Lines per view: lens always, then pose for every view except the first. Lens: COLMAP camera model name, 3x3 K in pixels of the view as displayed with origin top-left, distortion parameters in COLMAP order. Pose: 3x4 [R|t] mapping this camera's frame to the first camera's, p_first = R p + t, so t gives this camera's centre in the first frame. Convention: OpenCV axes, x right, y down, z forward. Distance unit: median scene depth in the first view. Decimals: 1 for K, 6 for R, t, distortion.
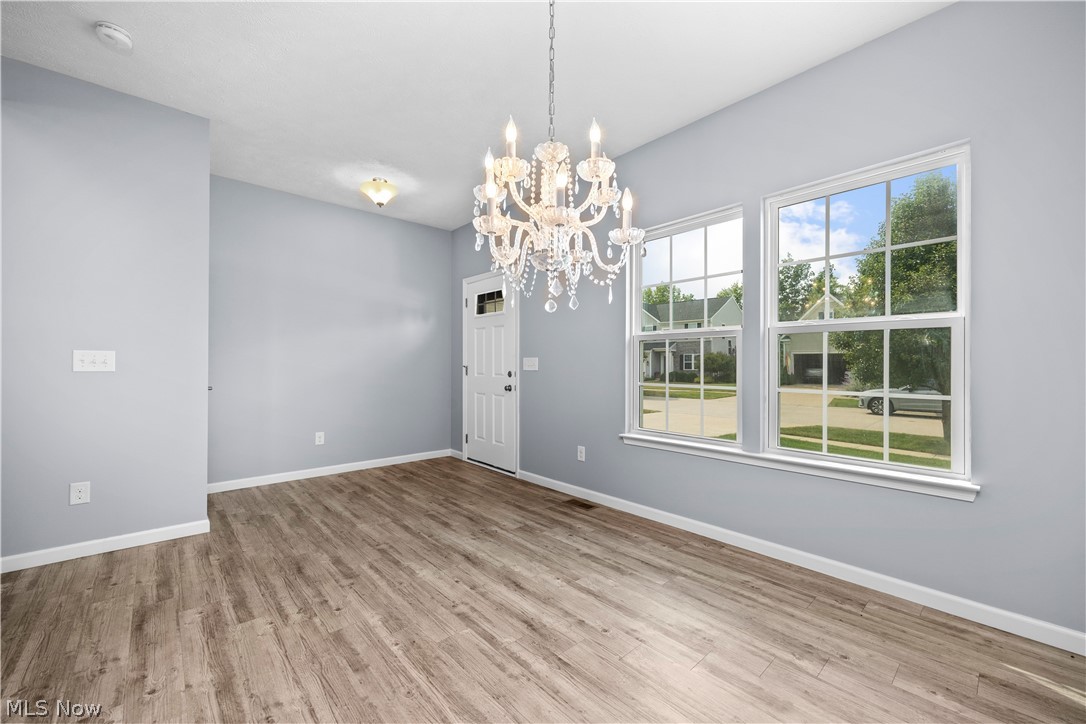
lens RADIAL K [[439.6, 0, 538.5], [0, 439.6, 366.4], [0, 0, 1]] dist [0.006976, -0.000620]
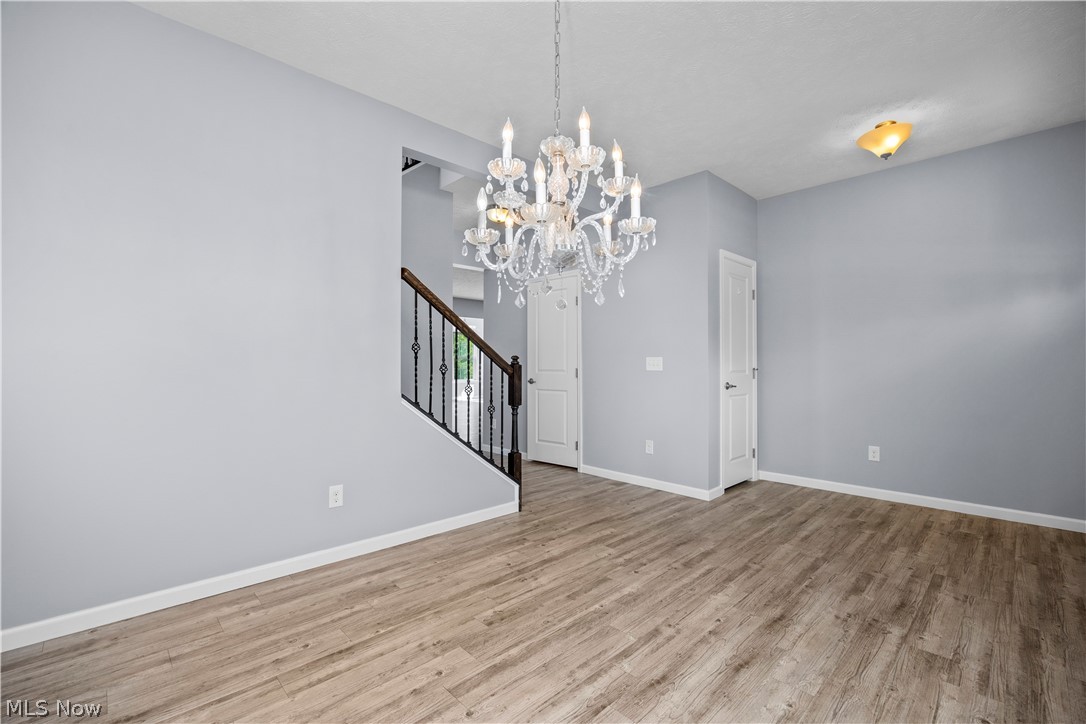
lens RADIAL K [[480.5, 0, 548.0], [0, 480.5, 360.9], [0, 0, 1]] dist [-0.009539, -0.000619]
pose [[0.009335, -0.013967, -0.999859, 0.669044], [-0.000514, 0.999902, -0.013972, 0.000045], [0.999956, 0.000645, 0.009327, 0.594957]]
